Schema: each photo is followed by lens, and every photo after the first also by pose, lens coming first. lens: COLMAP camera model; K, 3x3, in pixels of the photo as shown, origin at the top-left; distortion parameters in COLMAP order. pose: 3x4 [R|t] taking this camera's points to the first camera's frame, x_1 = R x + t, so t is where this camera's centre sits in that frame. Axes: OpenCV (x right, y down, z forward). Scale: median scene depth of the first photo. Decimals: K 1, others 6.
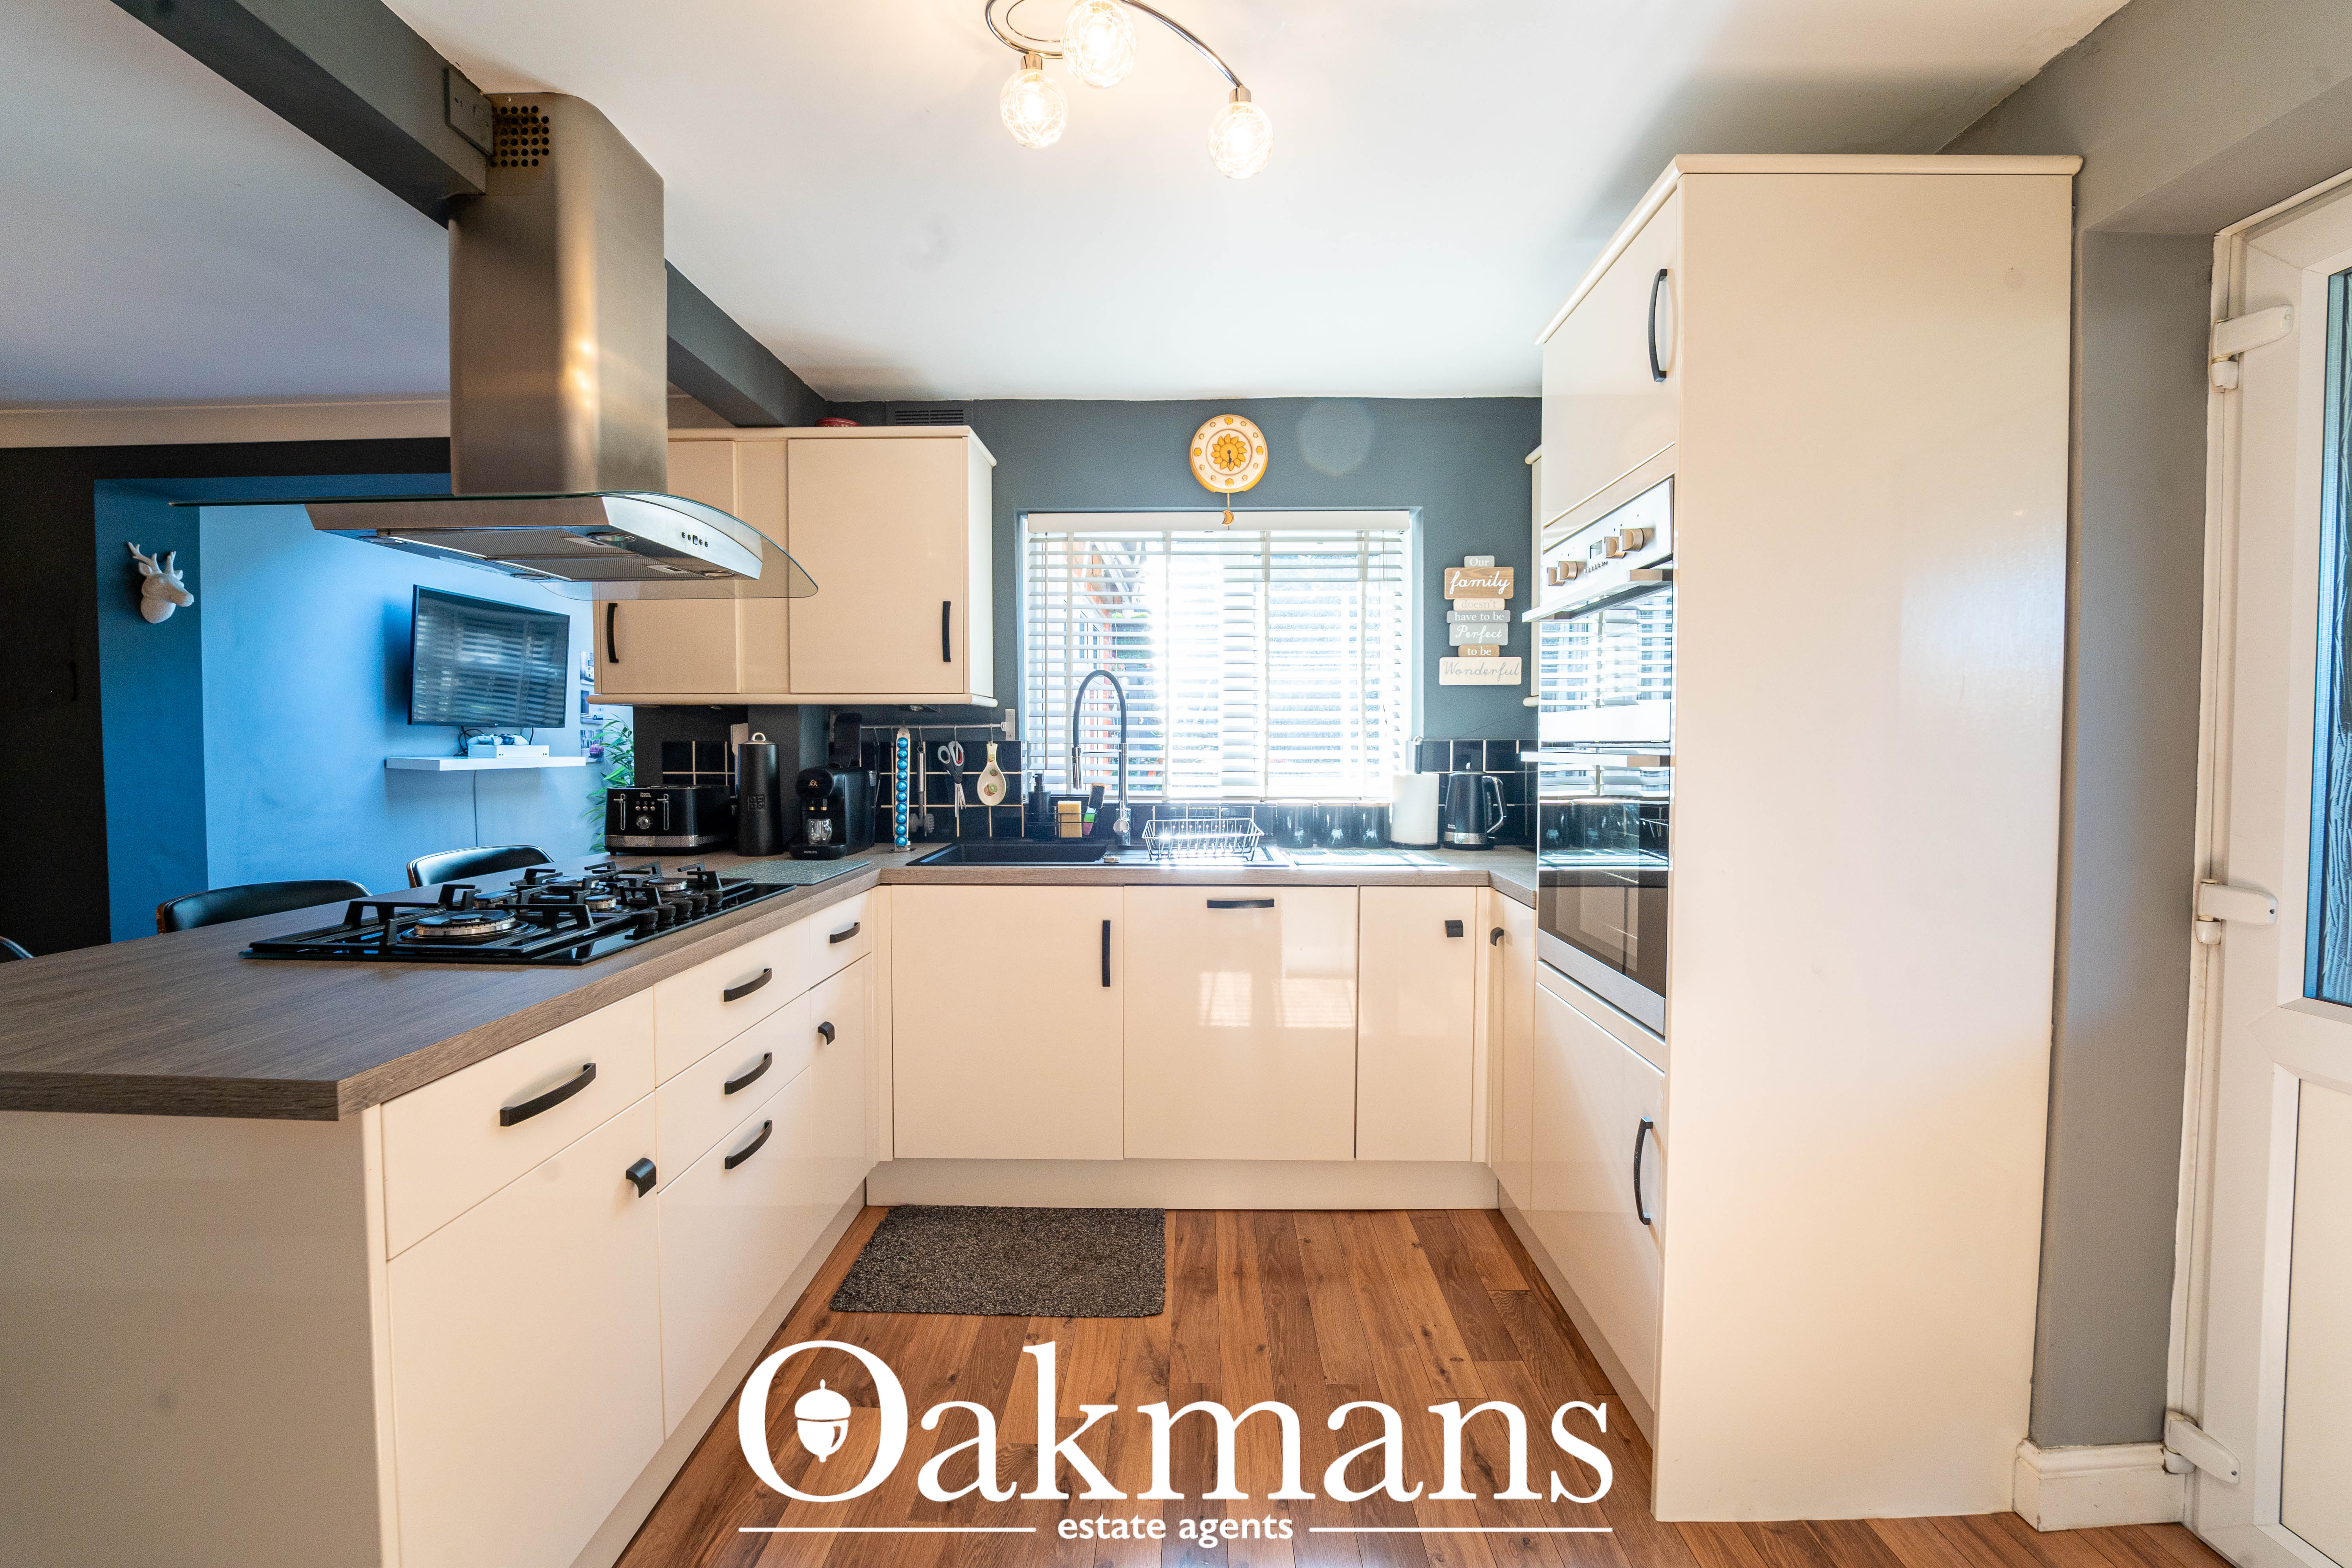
lens RADIAL K [[955.3, 0, 1123.4], [0, 955.3, 774.5], [0, 0, 1]] dist [0.000552, -0.001872]
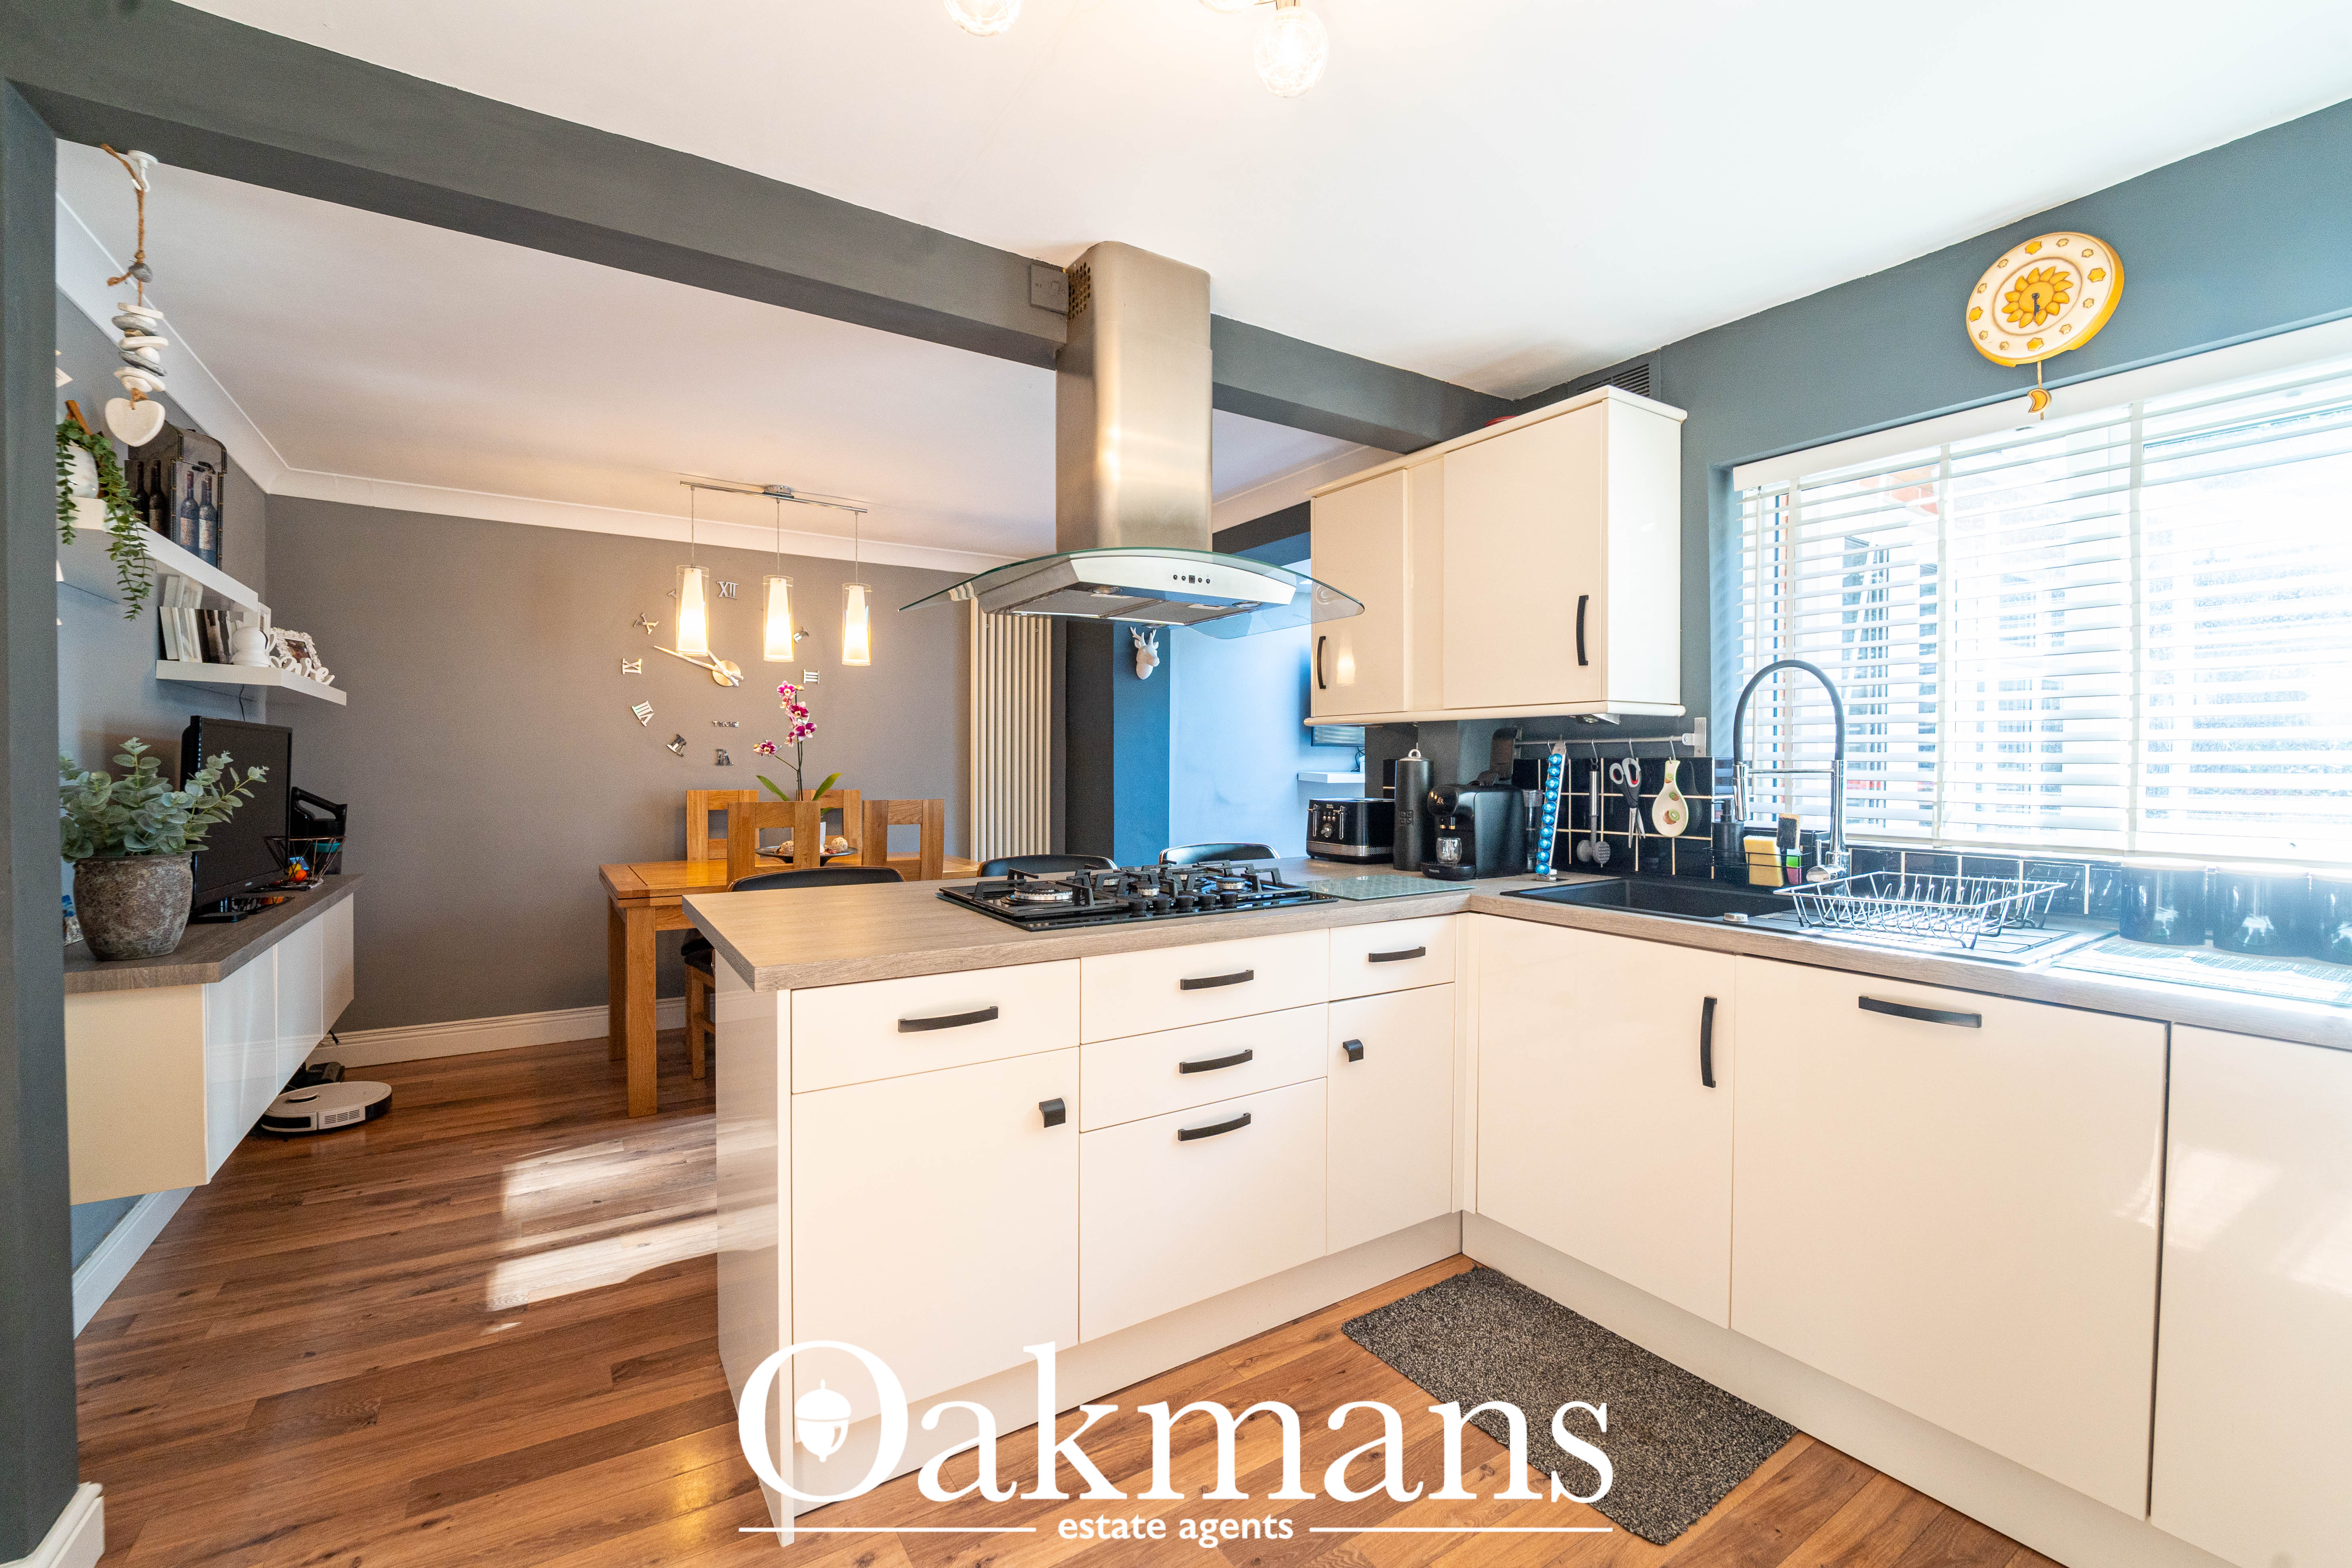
lens RADIAL K [[955.3, 0, 1175.2], [0, 955.3, 778.0], [0, 0, 1]] dist [0.000552, -0.001872]
pose [[0.610230, 0.015723, -0.792068, 0.262701], [-0.028832, 0.999581, -0.002371, -0.003536], [0.791699, 0.024284, 0.610428, 0.175110]]
